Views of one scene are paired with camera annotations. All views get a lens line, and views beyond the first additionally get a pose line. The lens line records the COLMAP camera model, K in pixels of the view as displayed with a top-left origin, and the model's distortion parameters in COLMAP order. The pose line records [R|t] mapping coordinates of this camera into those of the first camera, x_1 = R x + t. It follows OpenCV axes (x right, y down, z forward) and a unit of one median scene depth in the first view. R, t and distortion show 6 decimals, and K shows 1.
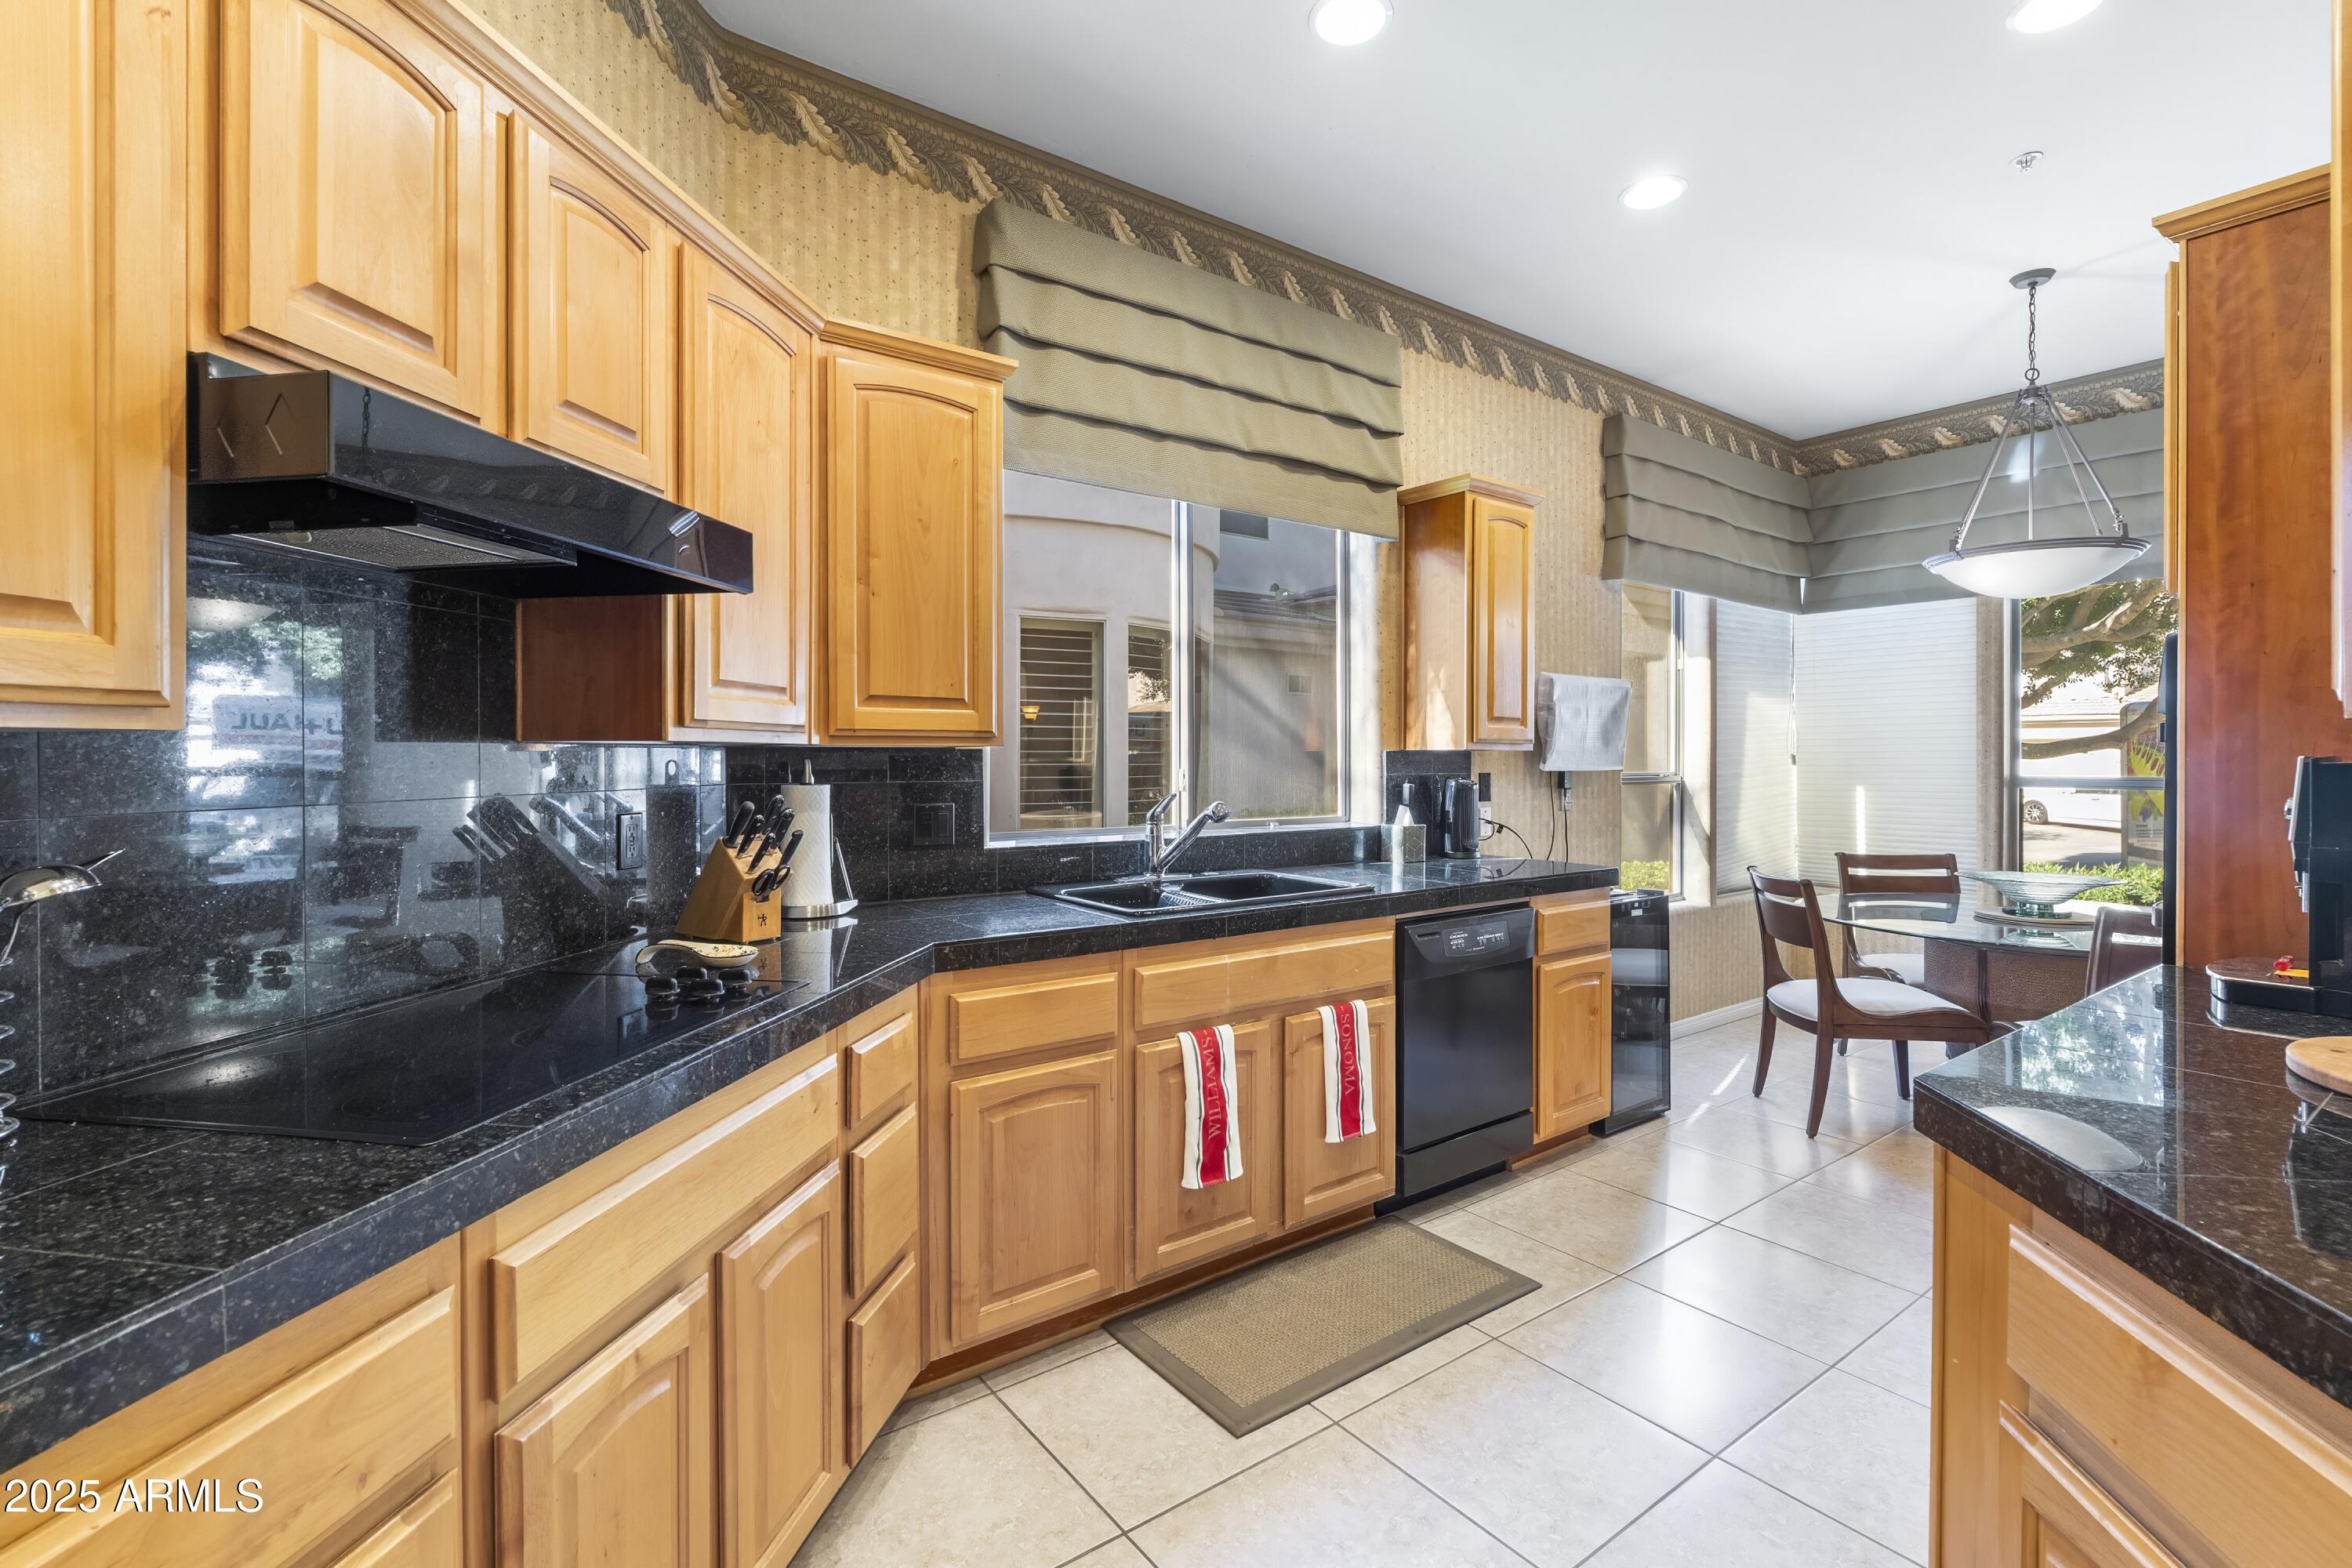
lens RADIAL K [[1048.5, 0, 1179.1], [0, 1048.5, 778.8], [0, 0, 1]] dist [-0.001303, 0.000044]
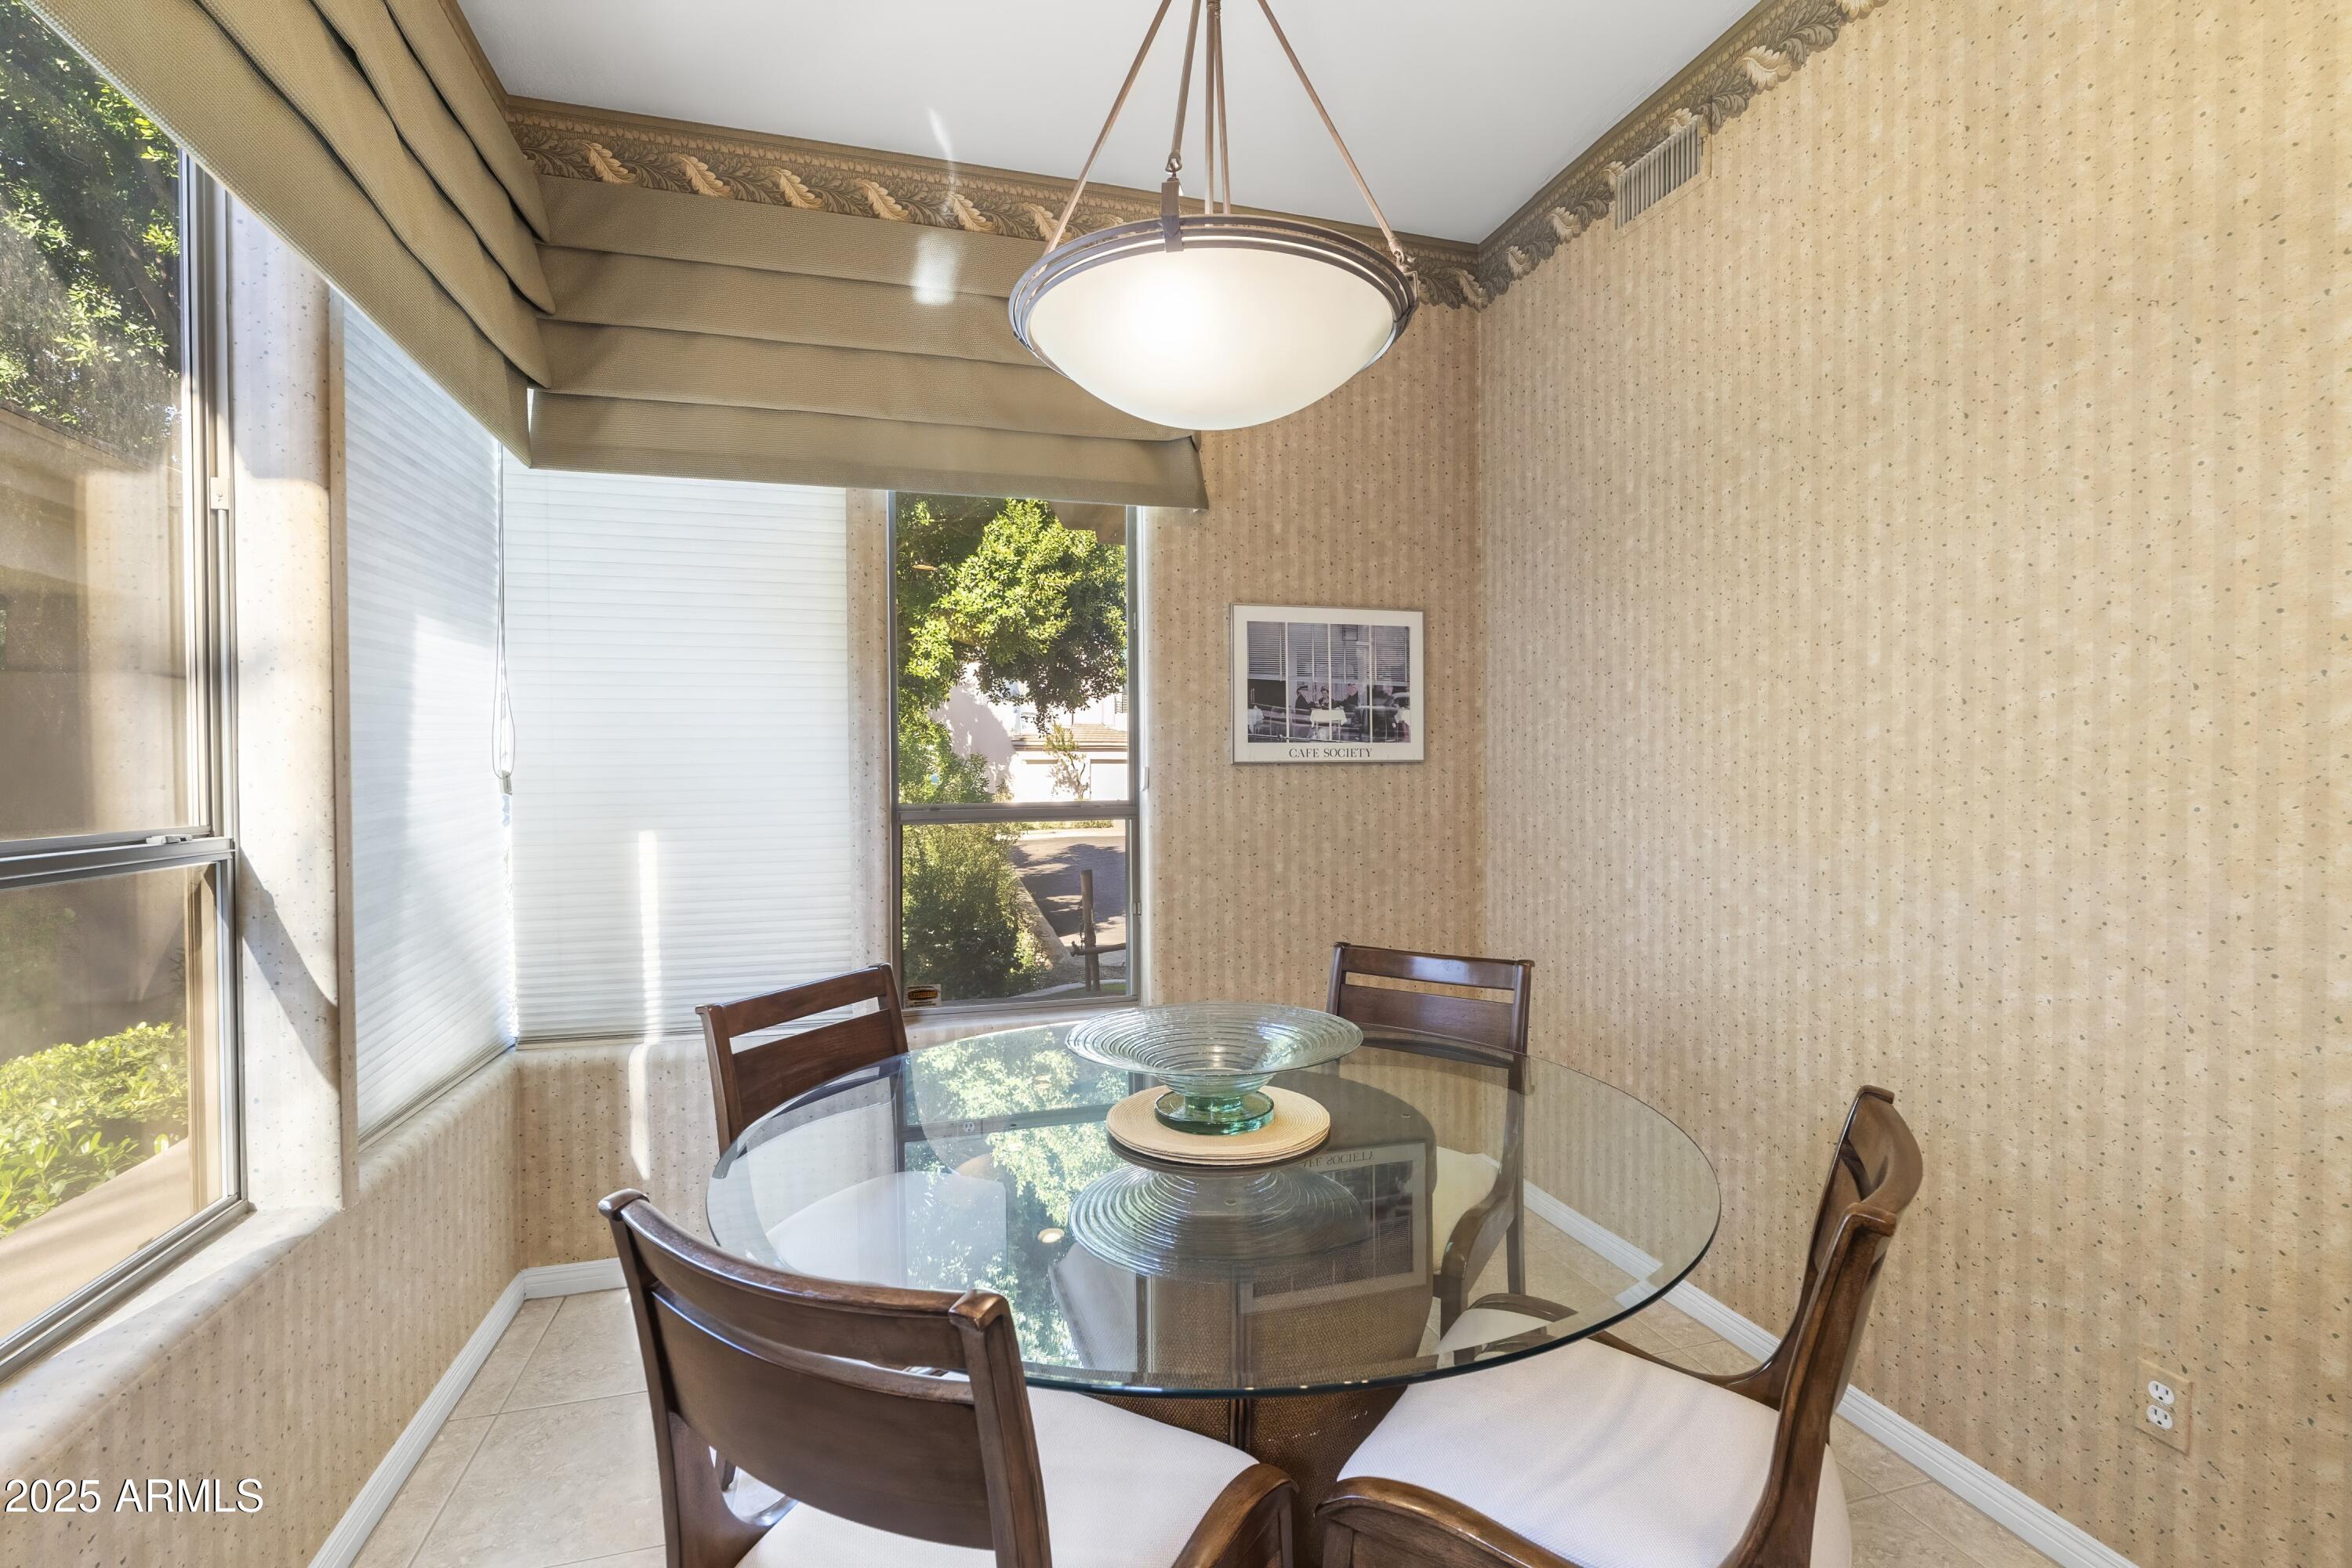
lens RADIAL K [[1048.5, 0, 1179.1], [0, 1048.5, 778.8], [0, 0, 1]] dist [-0.001303, 0.000044]
pose [[0.360248, -0.015109, 0.932734, 0.278946], [0.012914, 0.999854, 0.011209, -0.021157], [-0.932767, 0.008007, 0.360390, 0.601015]]
